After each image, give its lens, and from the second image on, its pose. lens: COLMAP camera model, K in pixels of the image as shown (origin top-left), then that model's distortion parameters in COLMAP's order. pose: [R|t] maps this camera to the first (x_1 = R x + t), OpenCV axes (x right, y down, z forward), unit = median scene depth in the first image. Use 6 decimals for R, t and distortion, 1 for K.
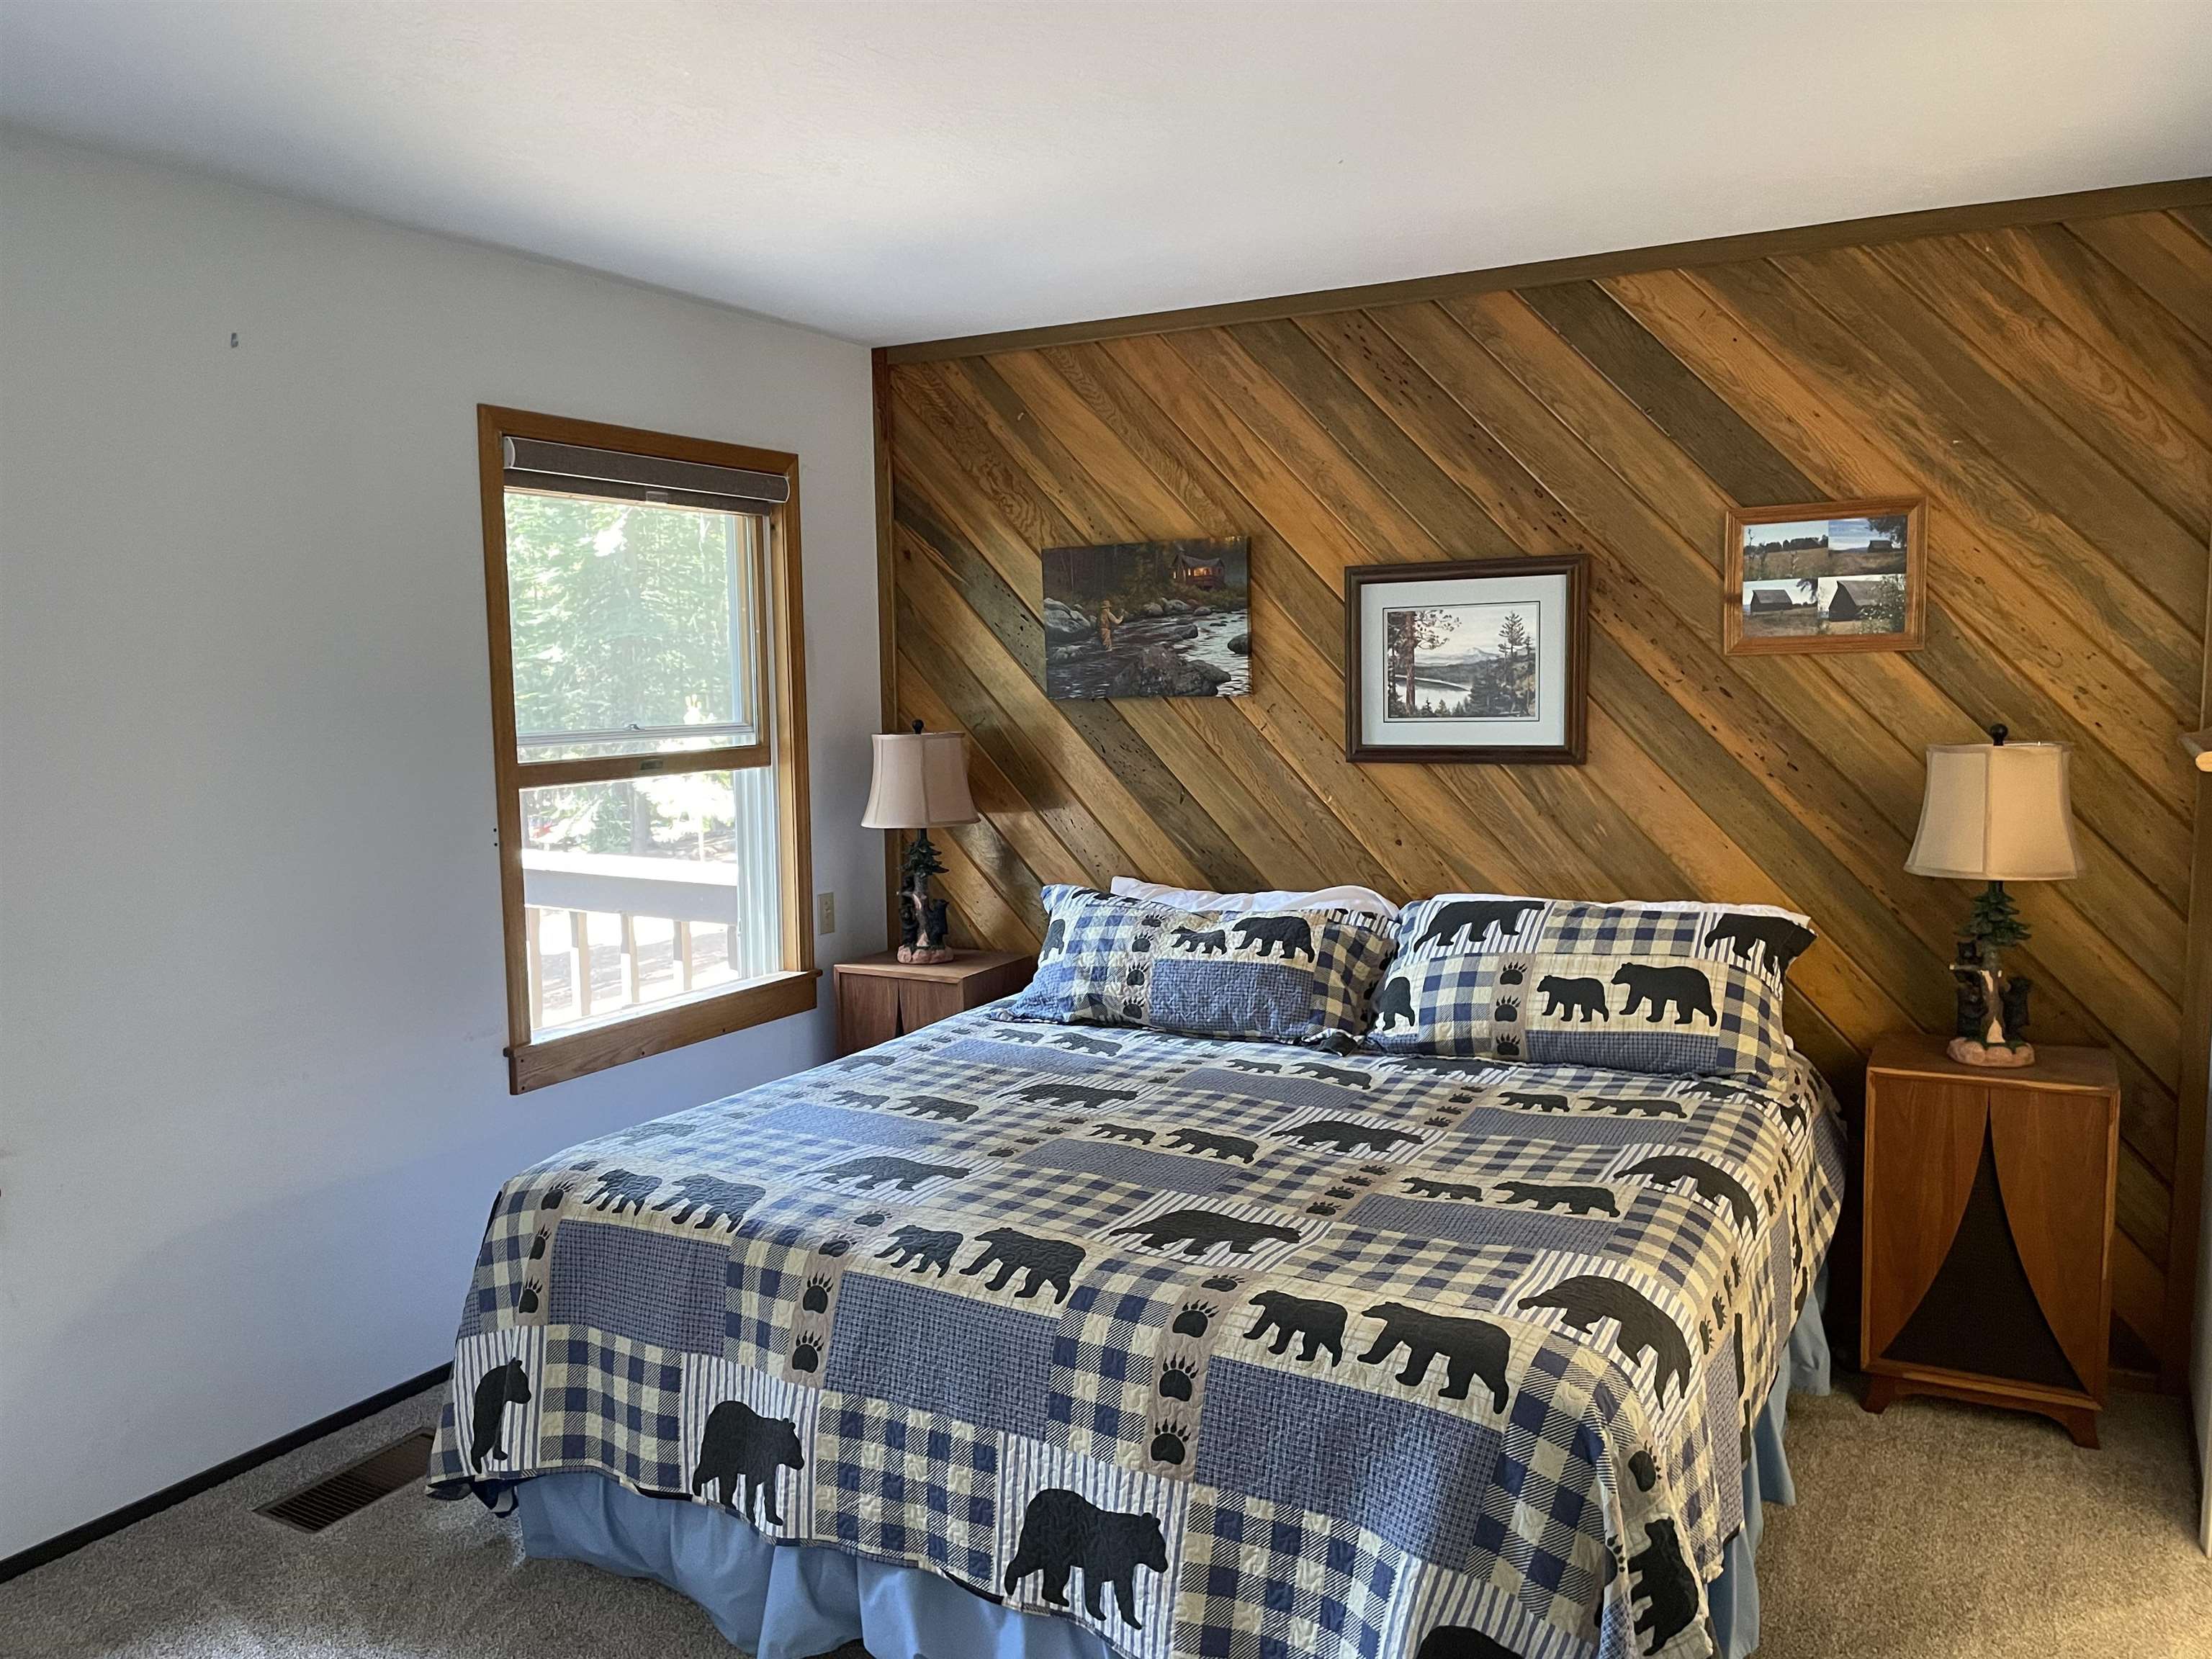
lens RADIAL K [[1673.9, 0, 1091.4], [0, 1673.9, 838.0], [0, 0, 1]] dist [0.089730, -0.118865]
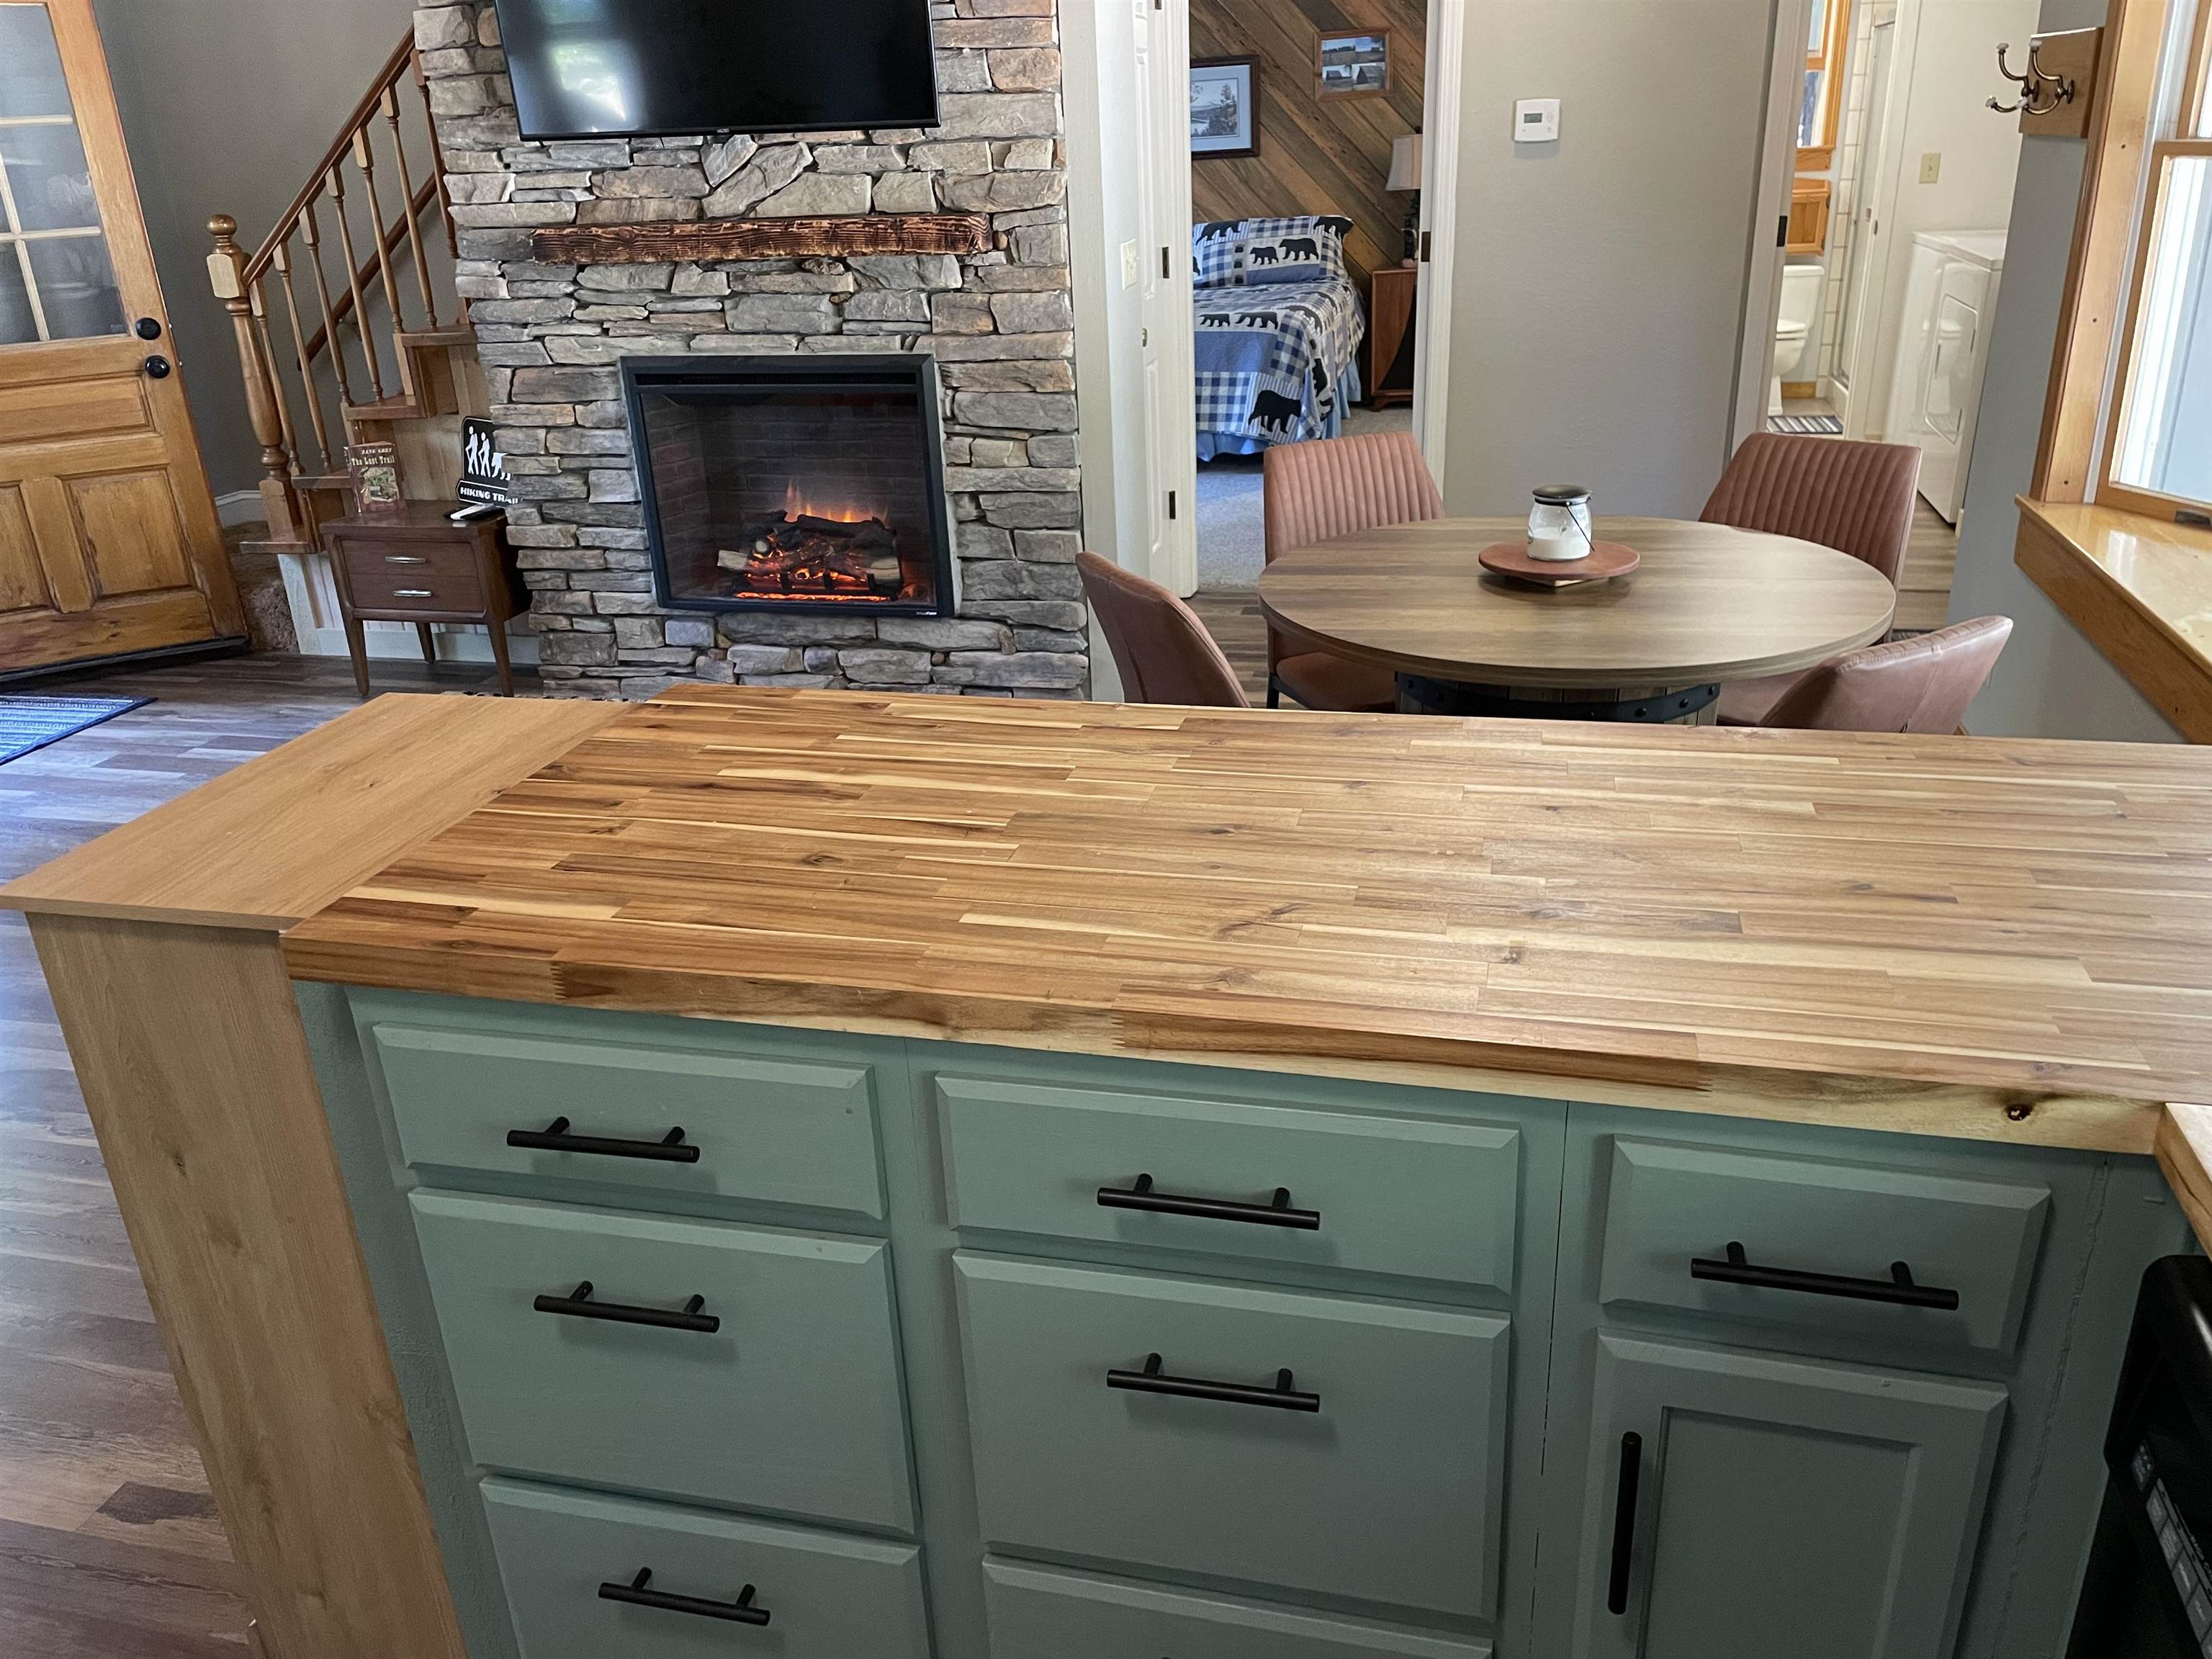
lens RADIAL K [[1685.1, 0, 1106.0], [0, 1685.1, 829.5], [0, 0, 1]] dist [0.090981, -0.127777]
pose [[0.961825, -0.133455, 0.238921, -0.631496], [0.062524, 0.957106, 0.282910, 0.177557], [-0.266429, -0.257171, 0.928913, -1.437972]]
